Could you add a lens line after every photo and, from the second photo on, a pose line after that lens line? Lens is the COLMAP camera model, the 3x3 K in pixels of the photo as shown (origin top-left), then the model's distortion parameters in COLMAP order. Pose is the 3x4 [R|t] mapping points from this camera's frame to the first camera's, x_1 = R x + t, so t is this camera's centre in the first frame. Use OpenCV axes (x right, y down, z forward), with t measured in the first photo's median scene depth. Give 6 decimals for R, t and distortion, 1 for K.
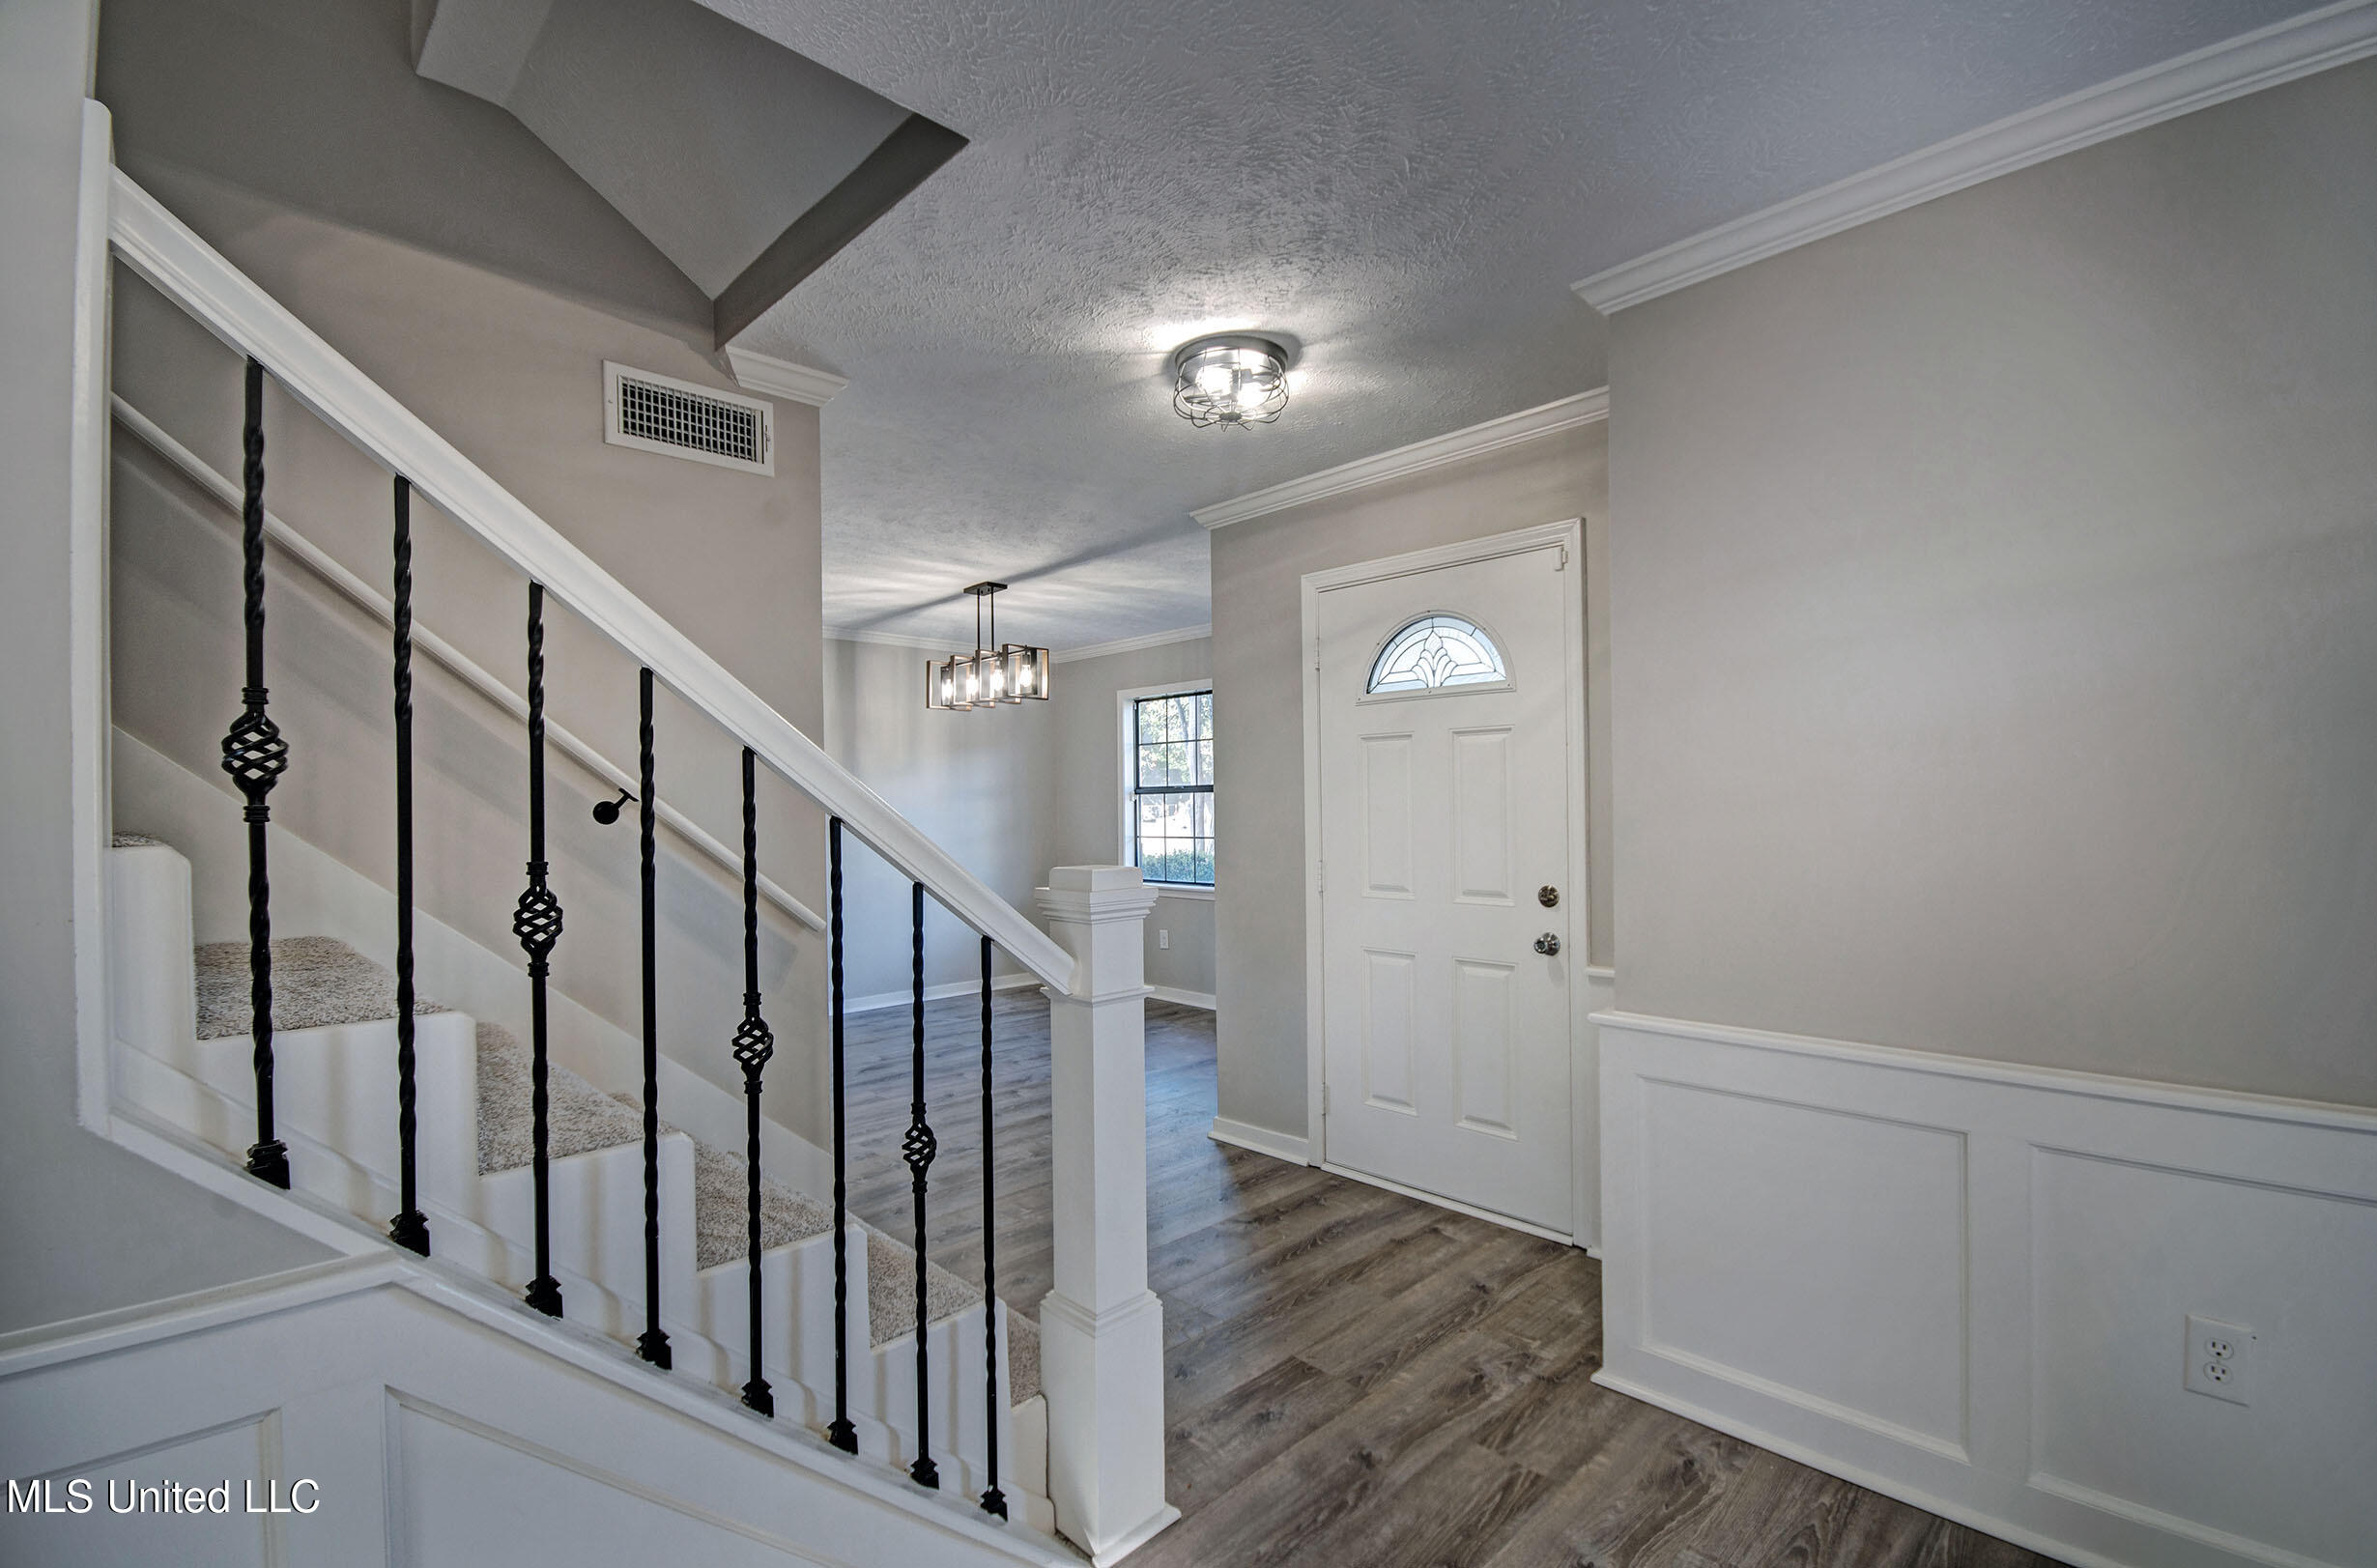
lens RADIAL K [[1052.2, 0, 1183.1], [0, 1052.2, 802.0], [0, 0, 1]] dist [-0.014518, -0.000824]
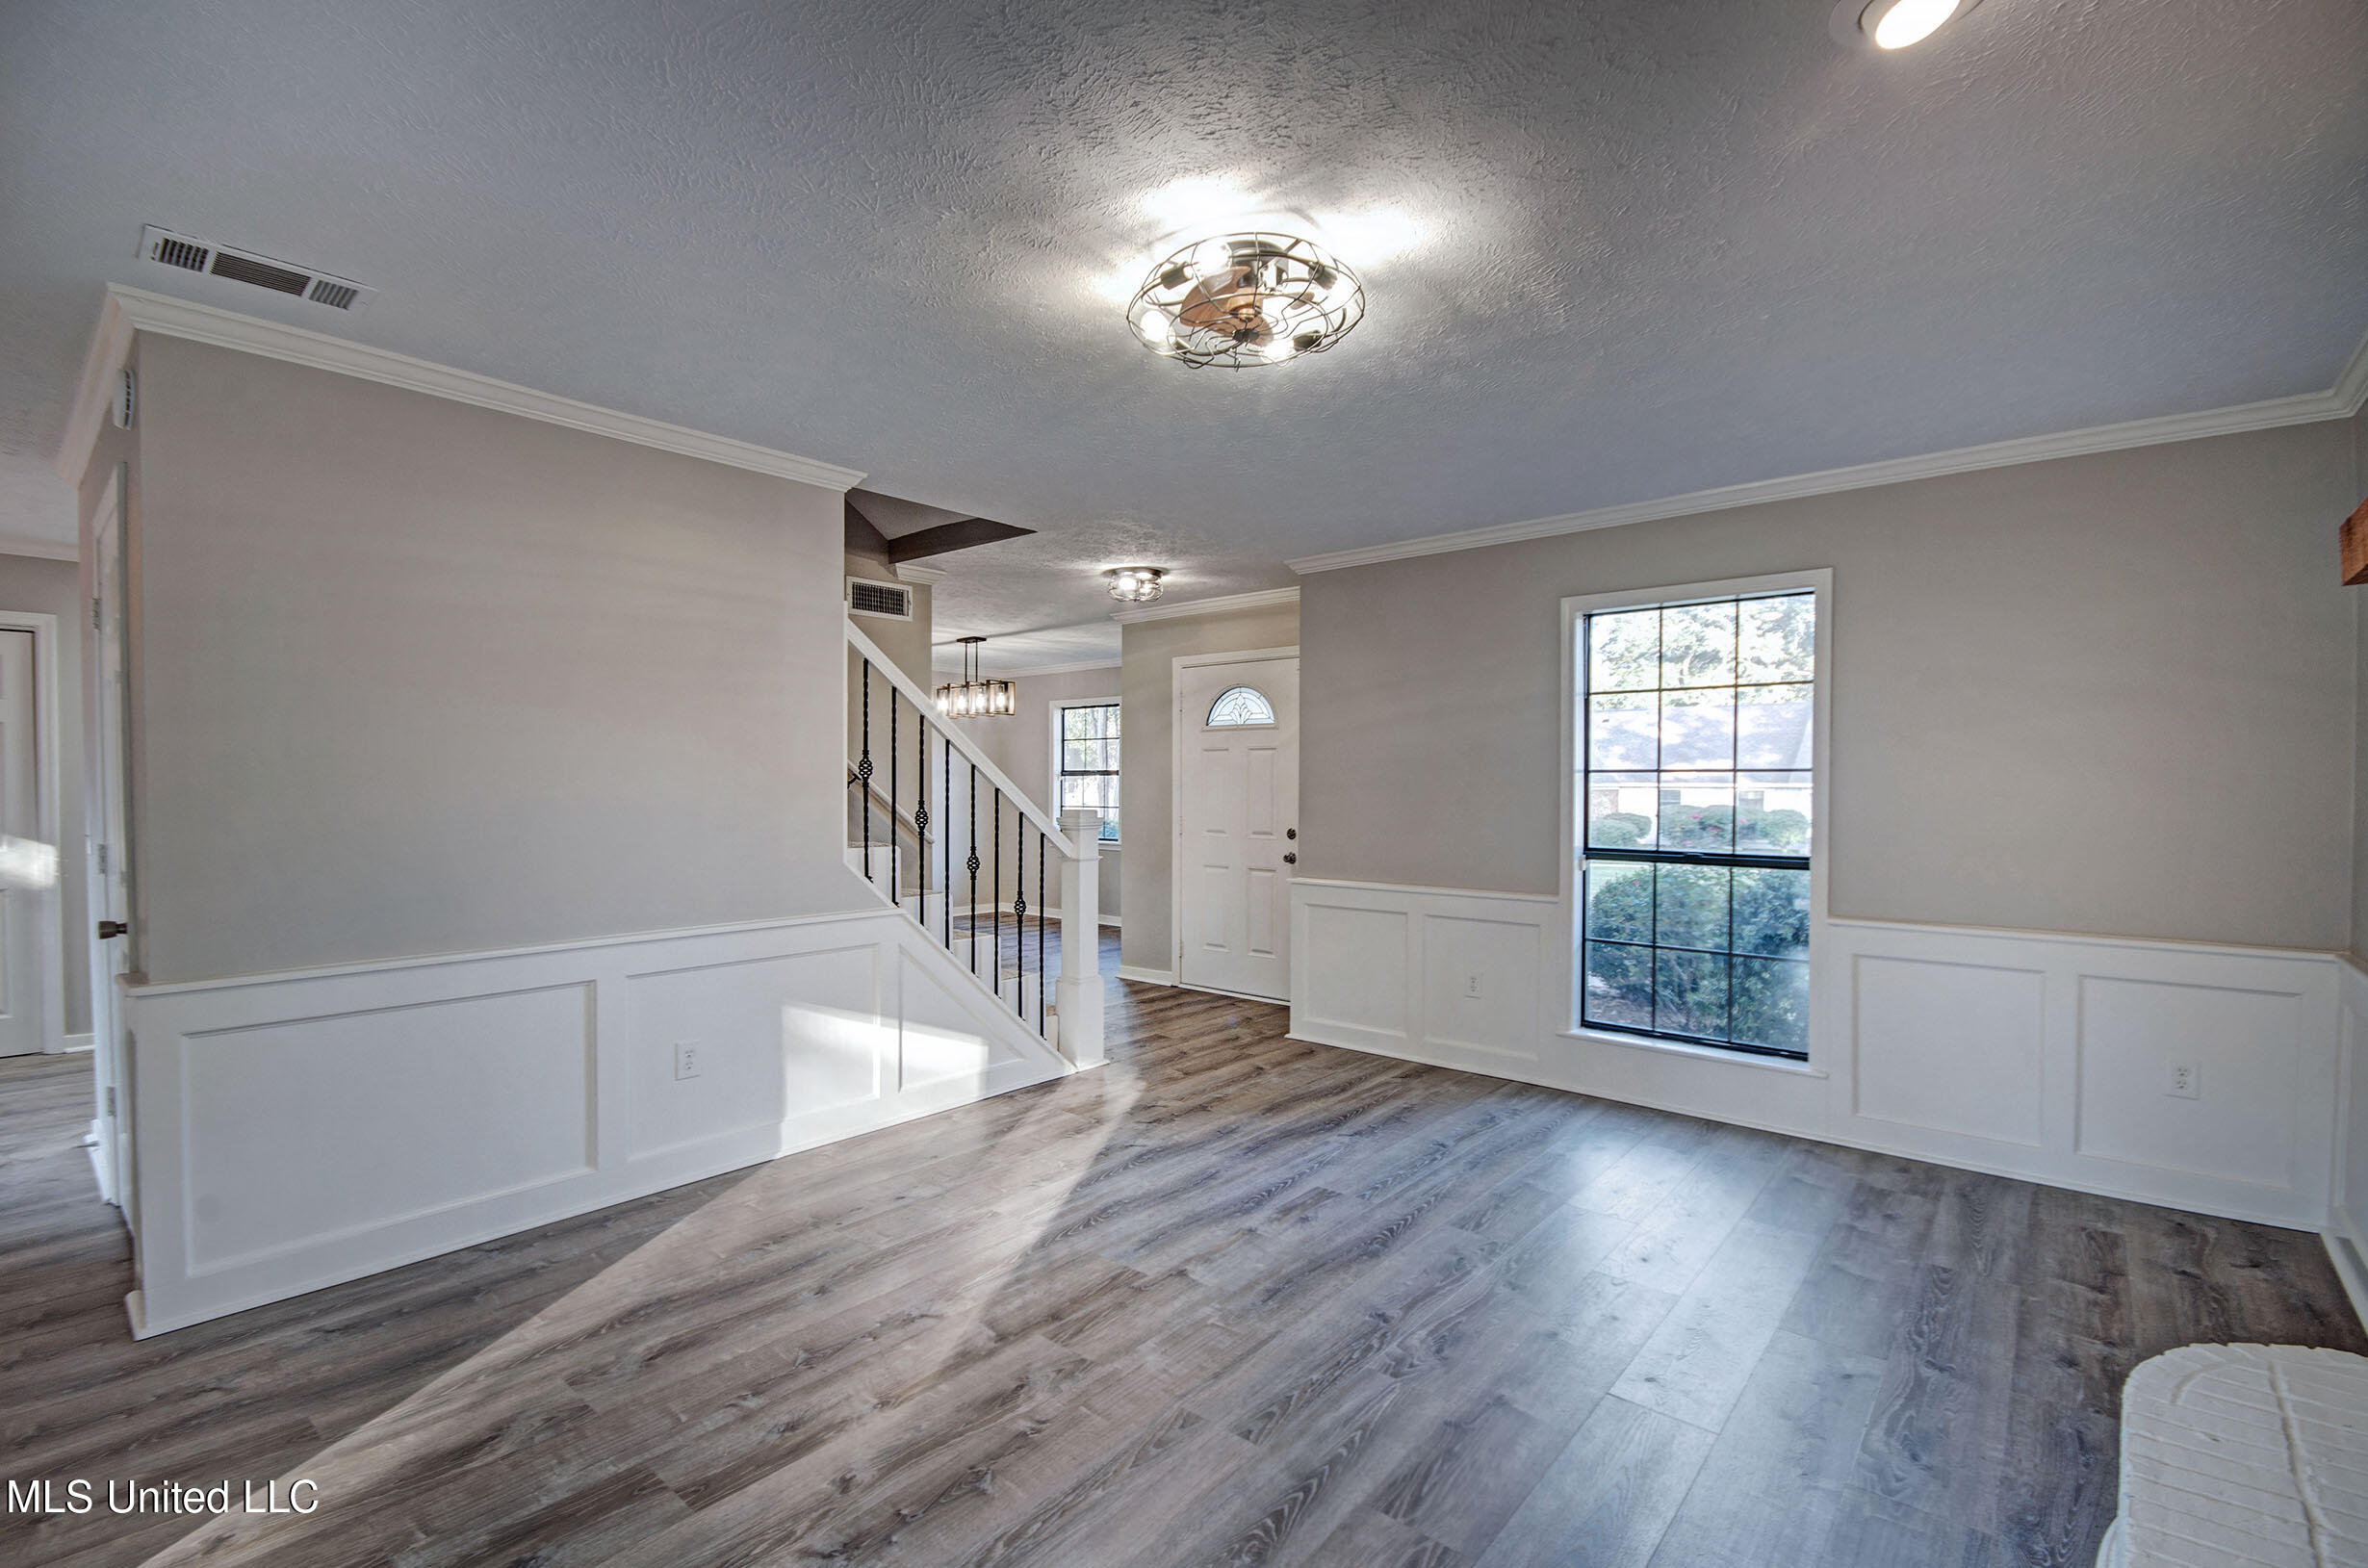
lens RADIAL K [[1048.3, 0, 1174.1], [0, 1048.3, 795.3], [0, 0, 1]] dist [-0.014518, -0.000824]
pose [[0.995658, 0.013578, 0.092090, -0.050748], [-0.015084, 0.999763, 0.015676, -0.009031], [-0.091856, -0.016997, 0.995627, -0.865171]]
